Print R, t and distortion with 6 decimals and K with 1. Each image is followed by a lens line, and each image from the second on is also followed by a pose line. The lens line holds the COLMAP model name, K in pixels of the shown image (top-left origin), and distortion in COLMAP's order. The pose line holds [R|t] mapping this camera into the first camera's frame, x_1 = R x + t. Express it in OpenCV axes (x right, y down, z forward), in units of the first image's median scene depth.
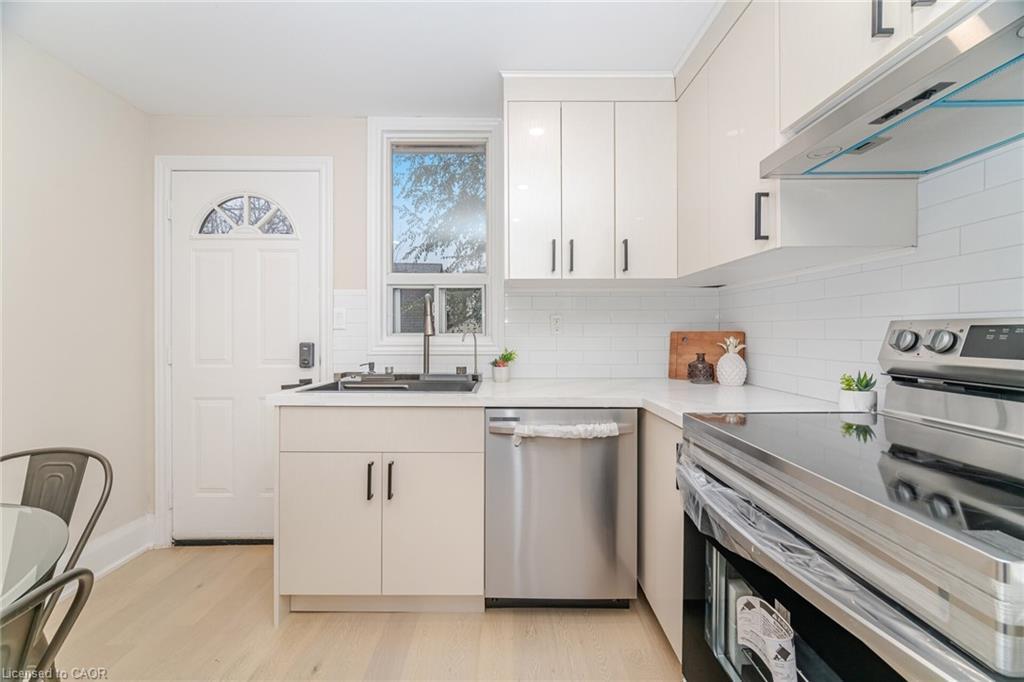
lens RADIAL K [[406.1, 0, 512.0], [0, 406.1, 336.5], [0, 0, 1]] dist [0.003459, -0.000002]
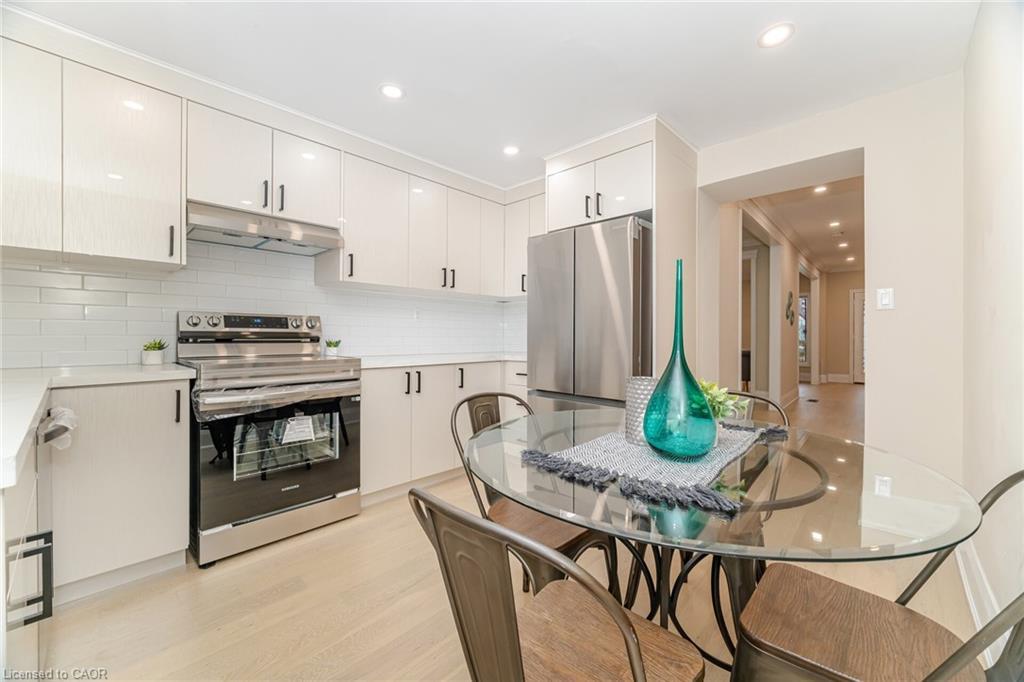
lens RADIAL K [[406.1, 0, 508.6], [0, 406.1, 336.3], [0, 0, 1]] dist [0.003459, -0.000002]
pose [[-0.726053, -0.013223, 0.687512, -0.839396], [-0.001976, 0.999851, 0.017143, 0.024993], [-0.687636, 0.011088, -0.725971, 0.725942]]
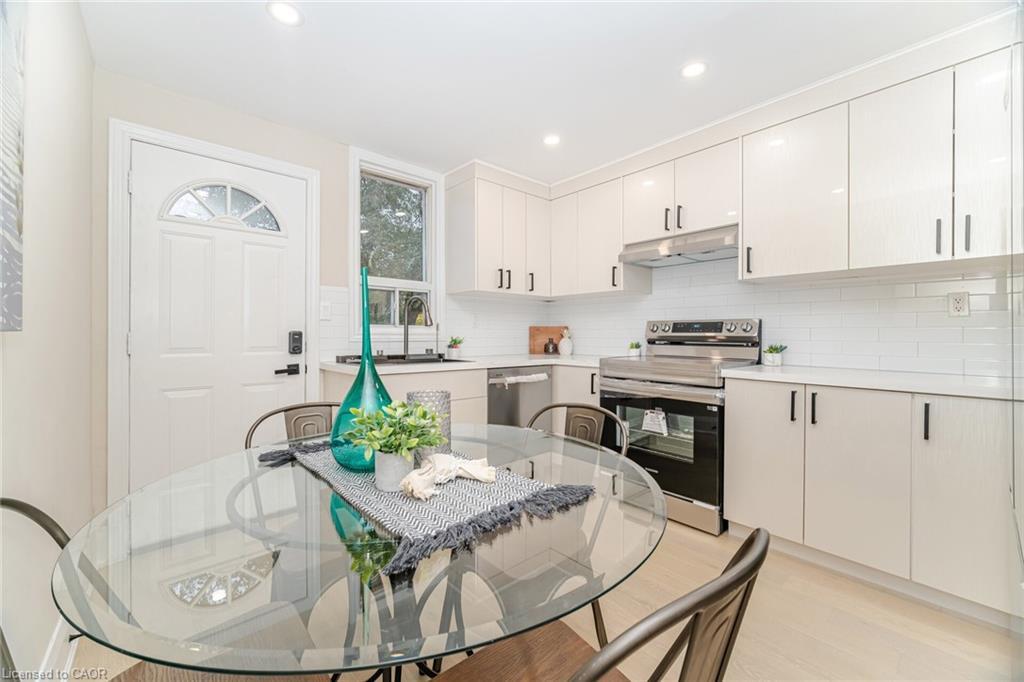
lens RADIAL K [[406.1, 0, 514.0], [0, 406.1, 336.9], [0, 0, 1]] dist [0.003459, -0.000002]
pose [[0.752395, -0.002344, 0.658708, -0.828158], [0.003742, 0.999993, -0.000715, 0.035135], [-0.658702, 0.003003, 0.752398, -0.243566]]
